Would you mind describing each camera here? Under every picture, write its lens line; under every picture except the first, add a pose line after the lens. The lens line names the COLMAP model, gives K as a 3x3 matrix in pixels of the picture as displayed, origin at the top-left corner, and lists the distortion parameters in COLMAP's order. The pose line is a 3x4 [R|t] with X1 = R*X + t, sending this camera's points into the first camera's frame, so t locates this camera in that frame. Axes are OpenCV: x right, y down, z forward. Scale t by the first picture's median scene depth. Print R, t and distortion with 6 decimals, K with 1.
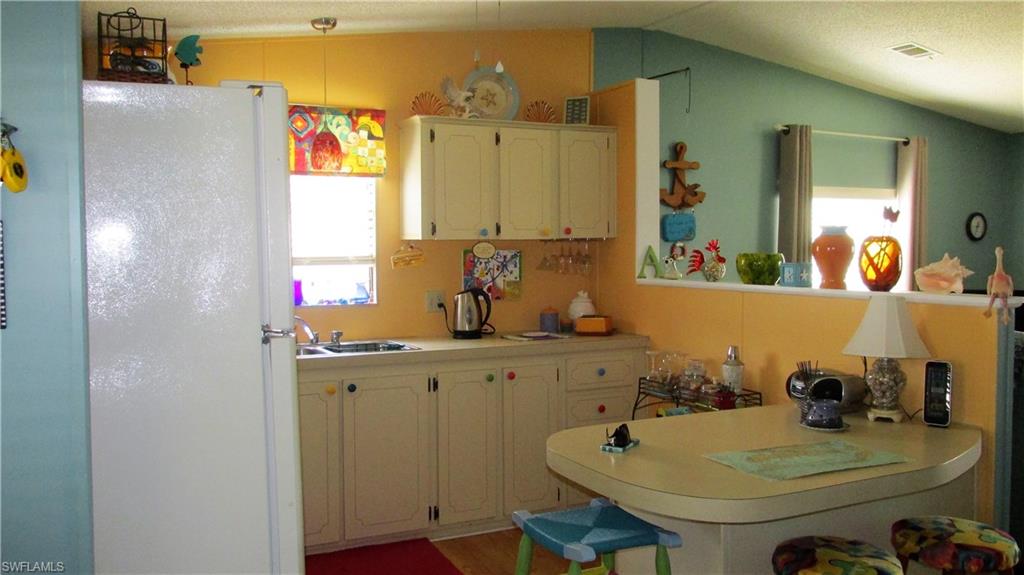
lens RADIAL K [[870.9, 0, 514.7], [0, 870.9, 287.4], [0, 0, 1]] dist [-0.031878, 0.006459]
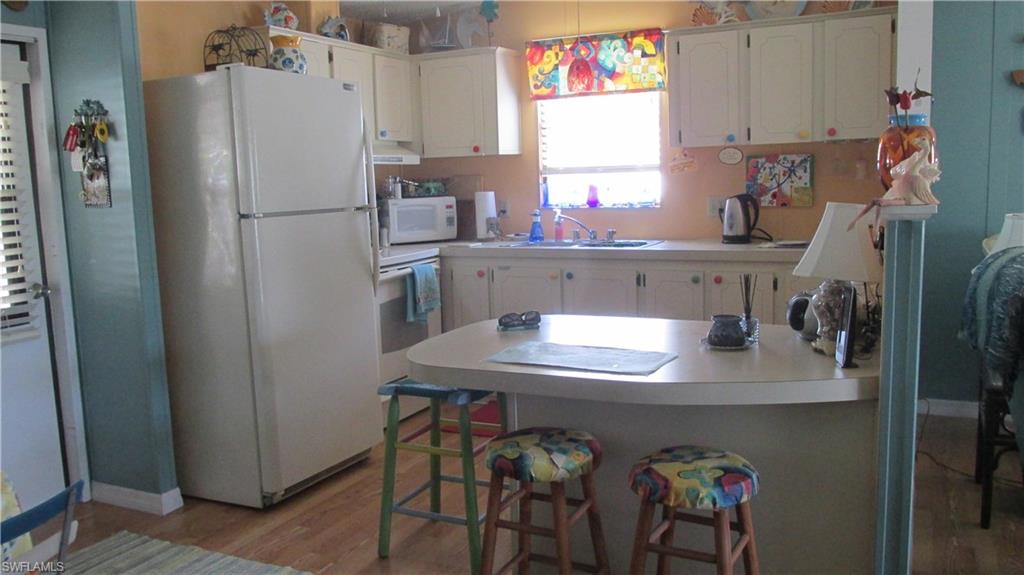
lens RADIAL K [[870.9, 0, 517.0], [0, 870.9, 288.4], [0, 0, 1]] dist [-0.031878, 0.006459]
pose [[0.614463, 0.089239, -0.783883, 0.622780], [-0.009537, 0.994350, 0.105724, 0.006044], [0.788888, -0.057488, 0.611842, 0.182333]]
